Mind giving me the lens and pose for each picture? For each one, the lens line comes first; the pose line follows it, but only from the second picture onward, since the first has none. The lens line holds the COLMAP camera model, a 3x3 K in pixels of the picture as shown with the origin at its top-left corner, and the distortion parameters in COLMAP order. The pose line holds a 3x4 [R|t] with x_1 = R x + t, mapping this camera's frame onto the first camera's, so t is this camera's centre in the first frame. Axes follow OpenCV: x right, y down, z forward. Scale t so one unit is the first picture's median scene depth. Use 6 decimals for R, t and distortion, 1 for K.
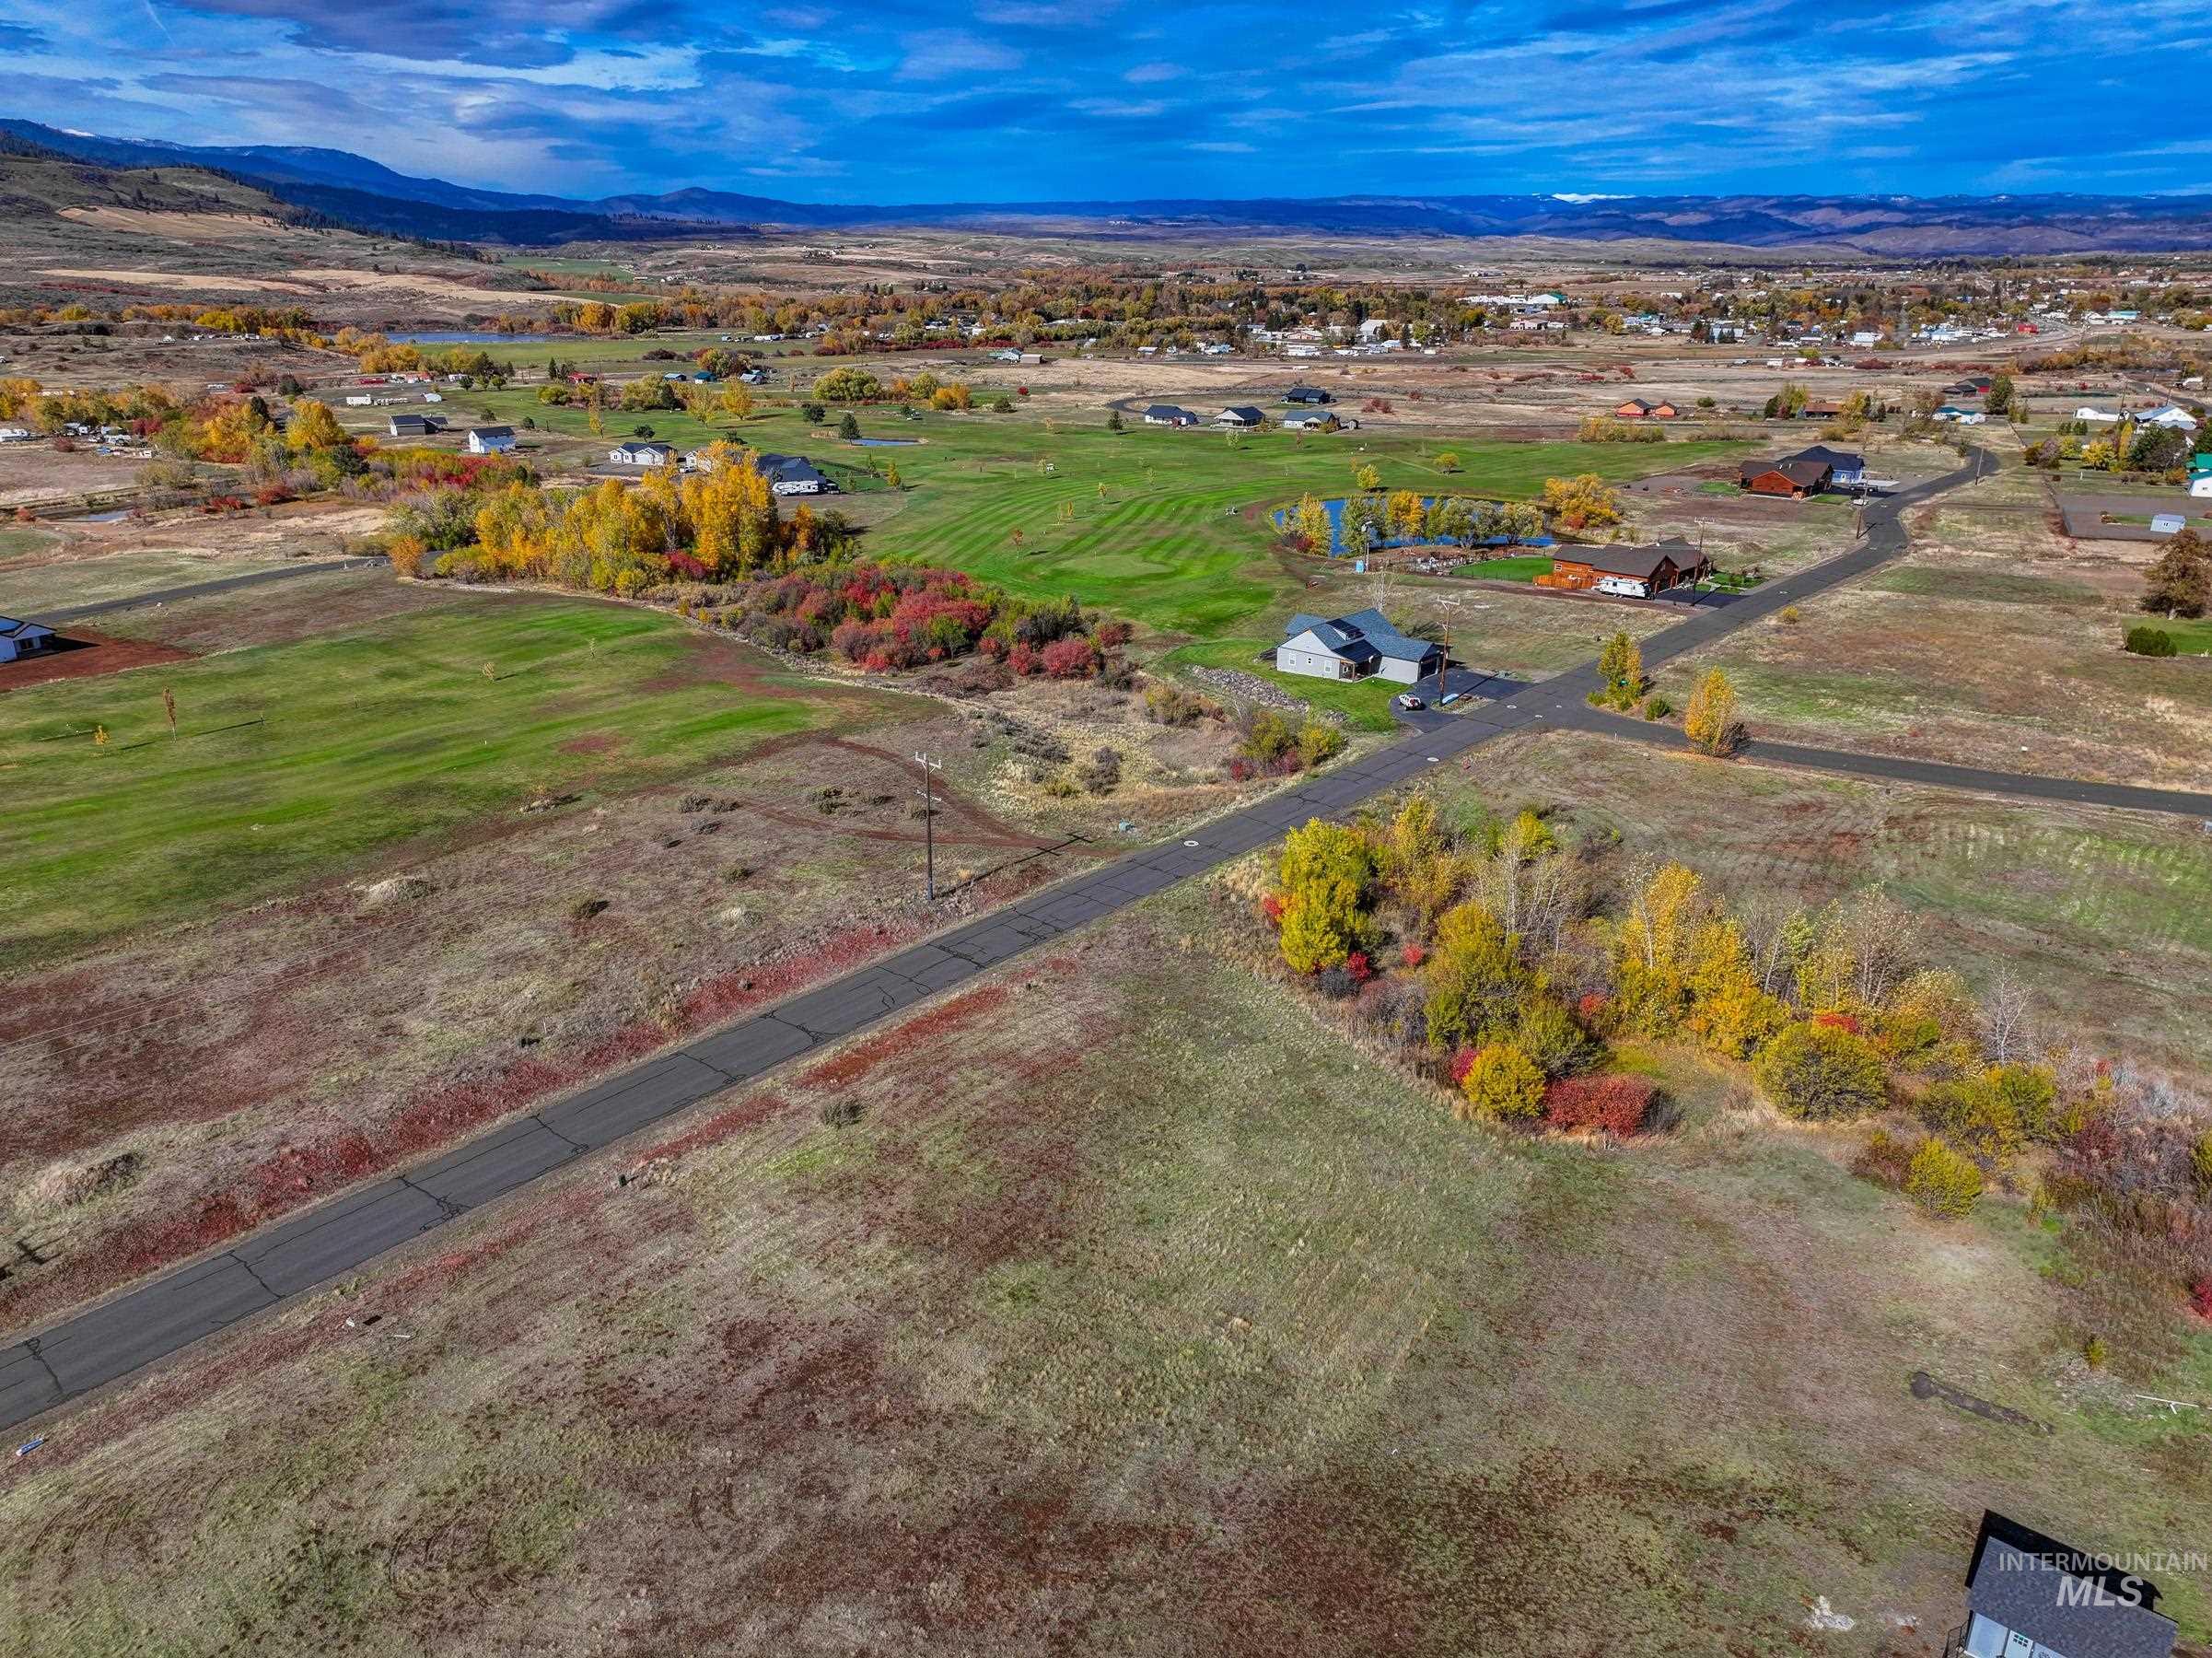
lens RADIAL K [[1553.0, 0, 1114.7], [0, 1553.0, 822.1], [0, 0, 1]] dist [-0.002795, 0.020282]
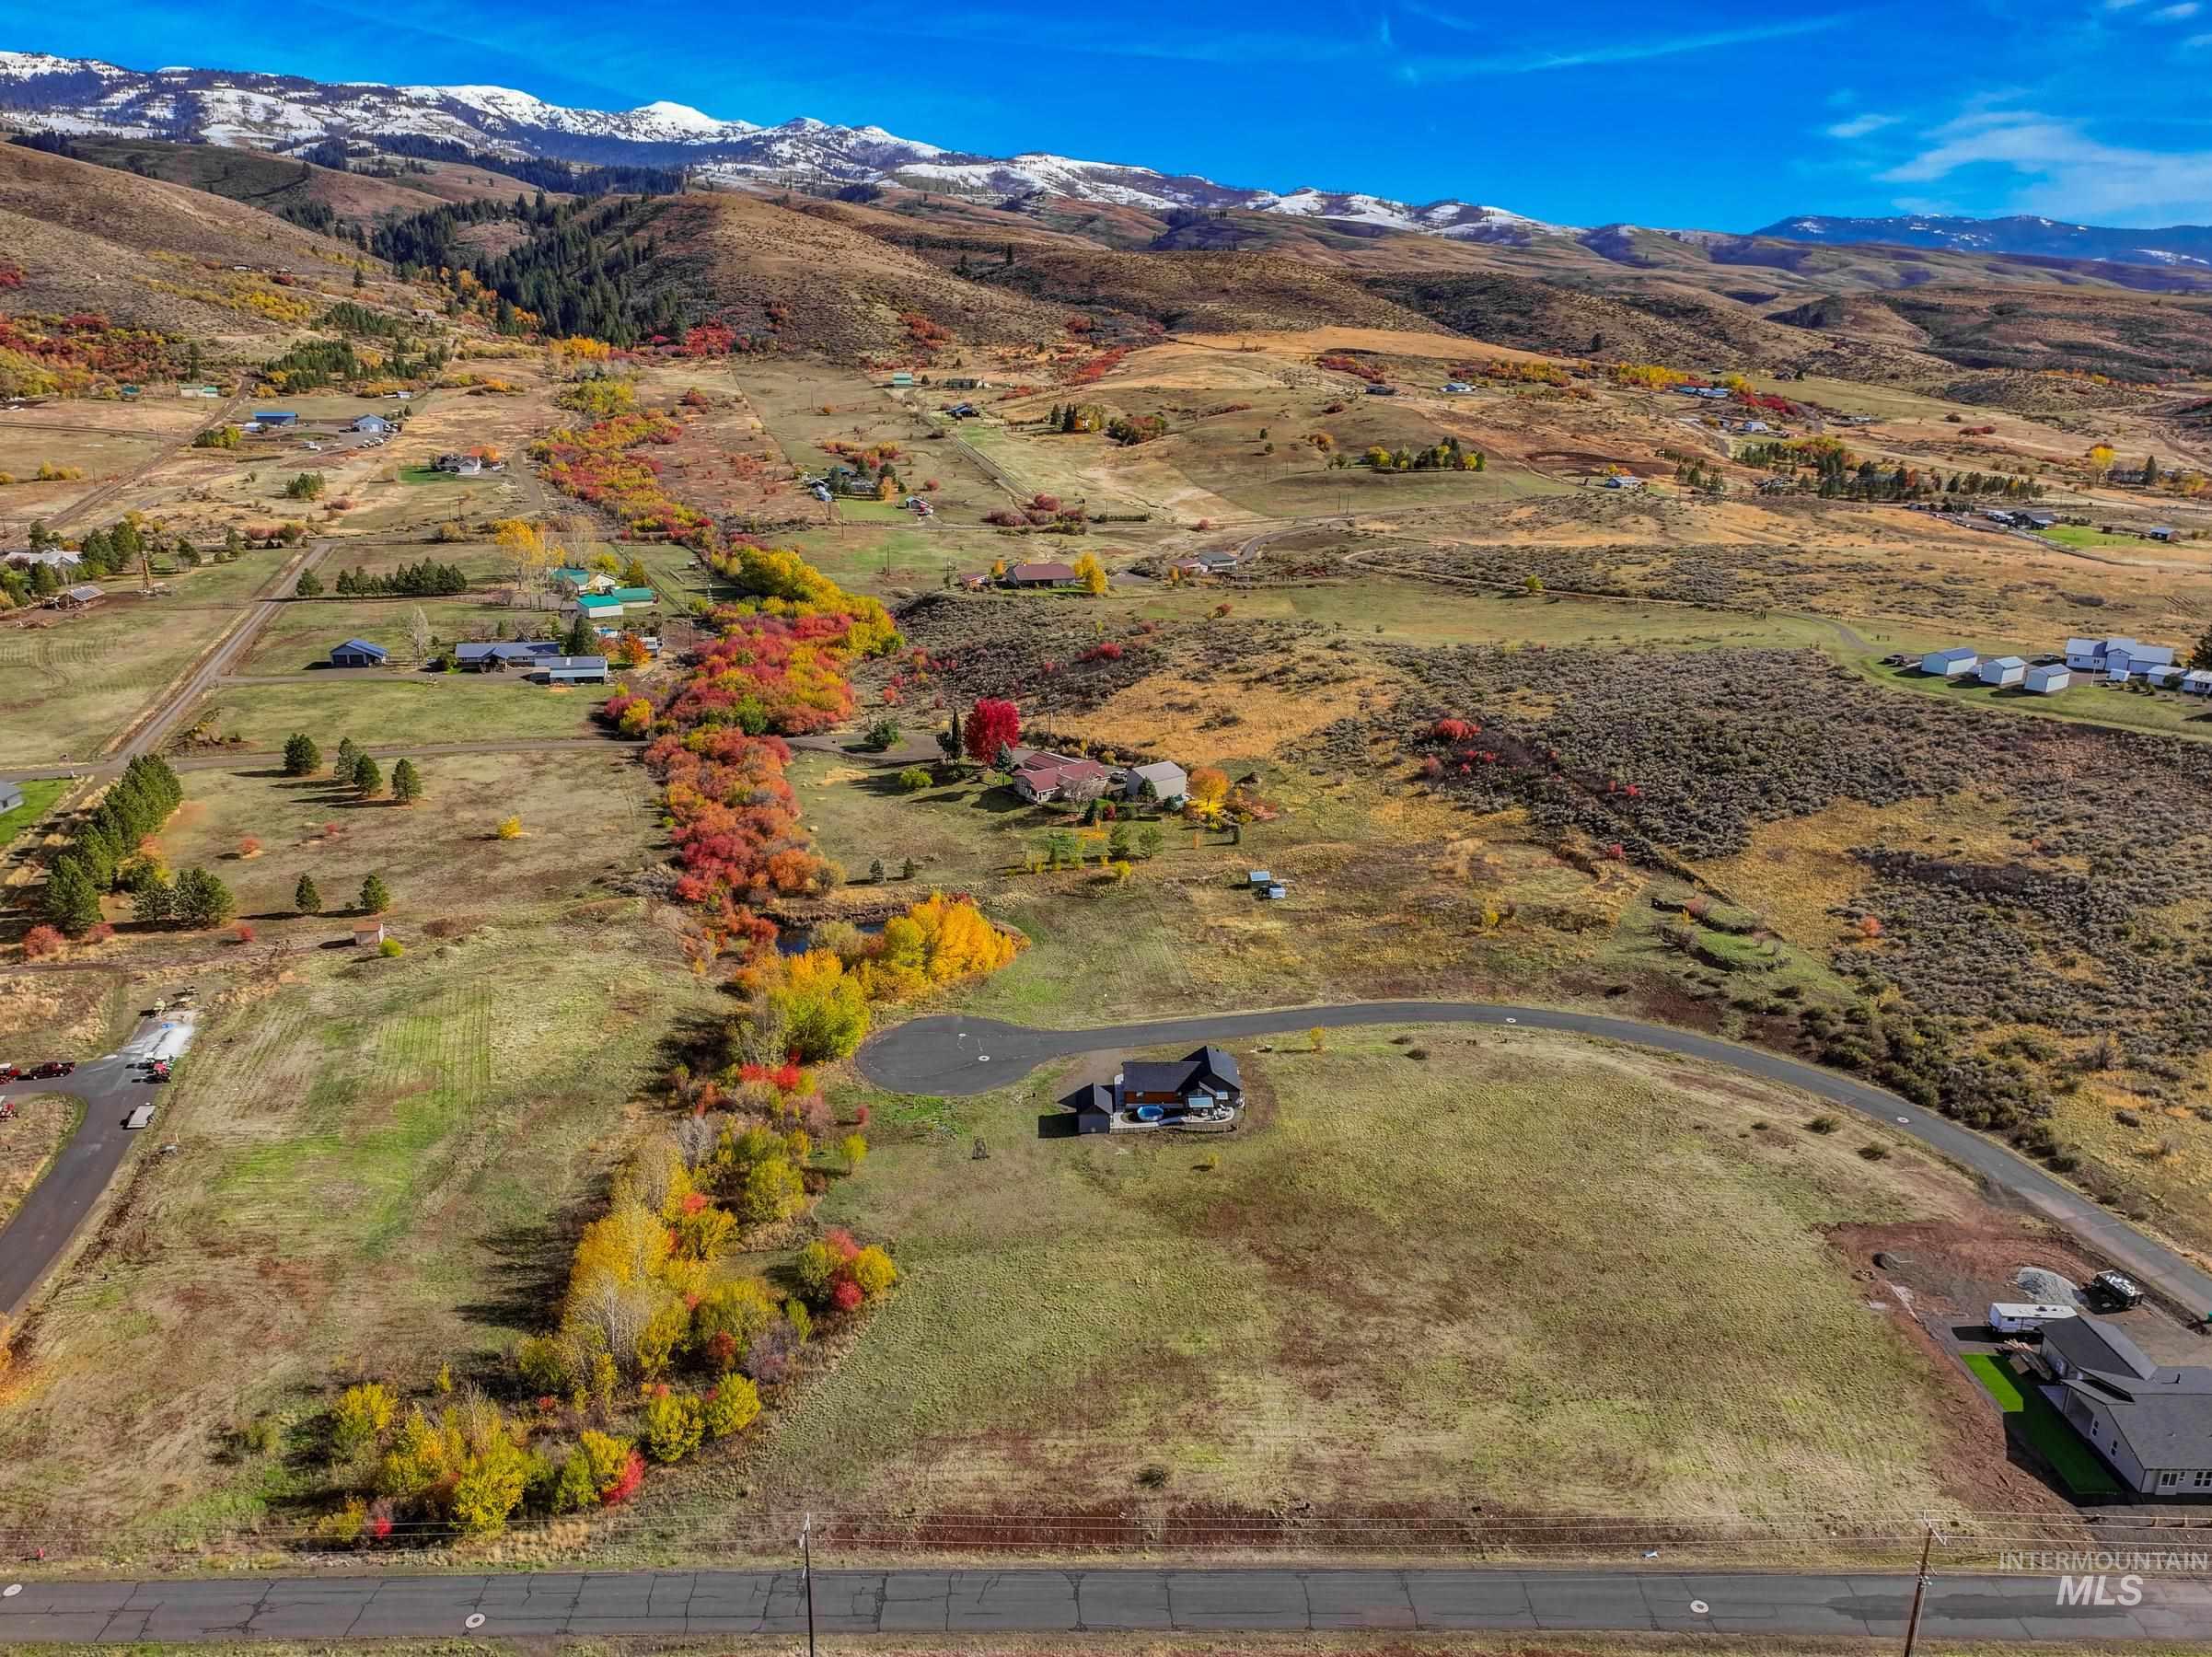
lens RADIAL K [[1625.8, 0, 1114.3], [0, 1625.8, 863.8], [0, 0, 1]] dist [0.007200, 0.001265]
pose [[-0.670127, -0.251837, 0.698218, -0.670634], [0.237826, 0.818235, 0.523384, -0.675048], [-0.703114, 0.516788, -0.488428, 0.935697]]
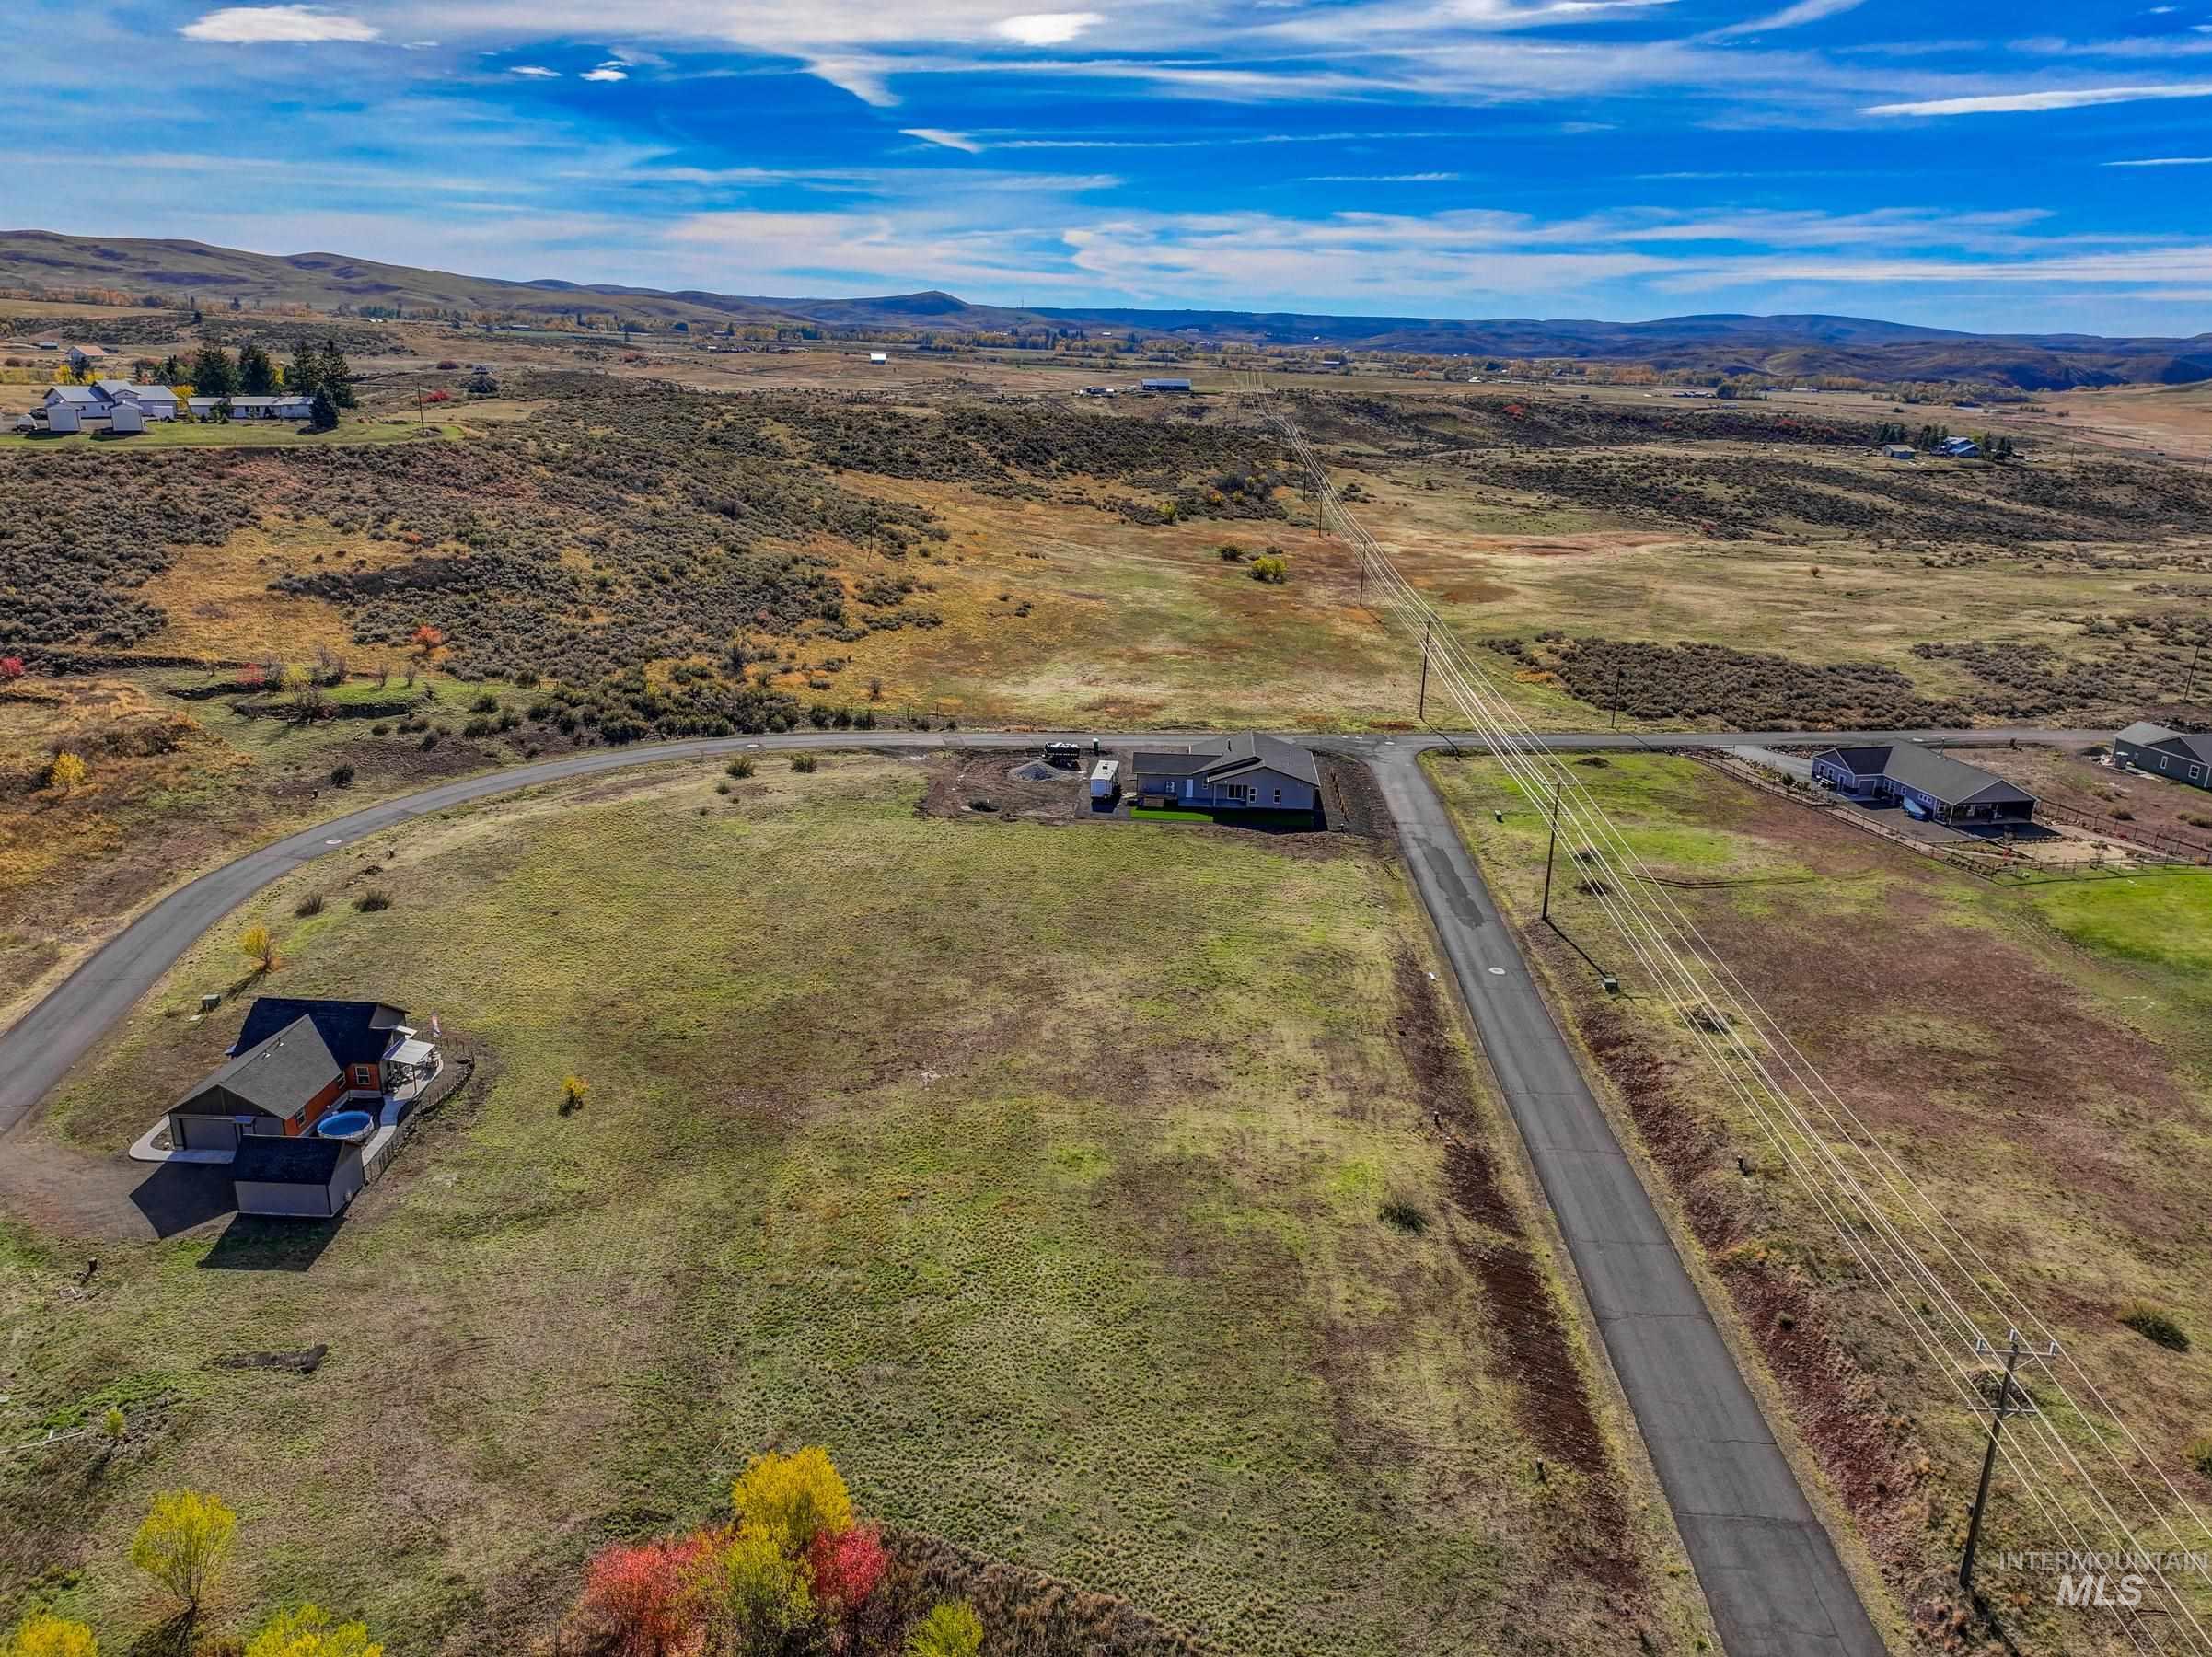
lens RADIAL K [[1552.8, 0, 1114.7], [0, 1552.8, 821.6], [0, 0, 1]] dist [-0.002795, 0.020282]
pose [[-0.790250, 0.160569, -0.591374, 0.323248], [-0.242911, 0.803914, 0.542878, -0.318656], [0.562583, 0.572660, -0.596289, 0.855370]]
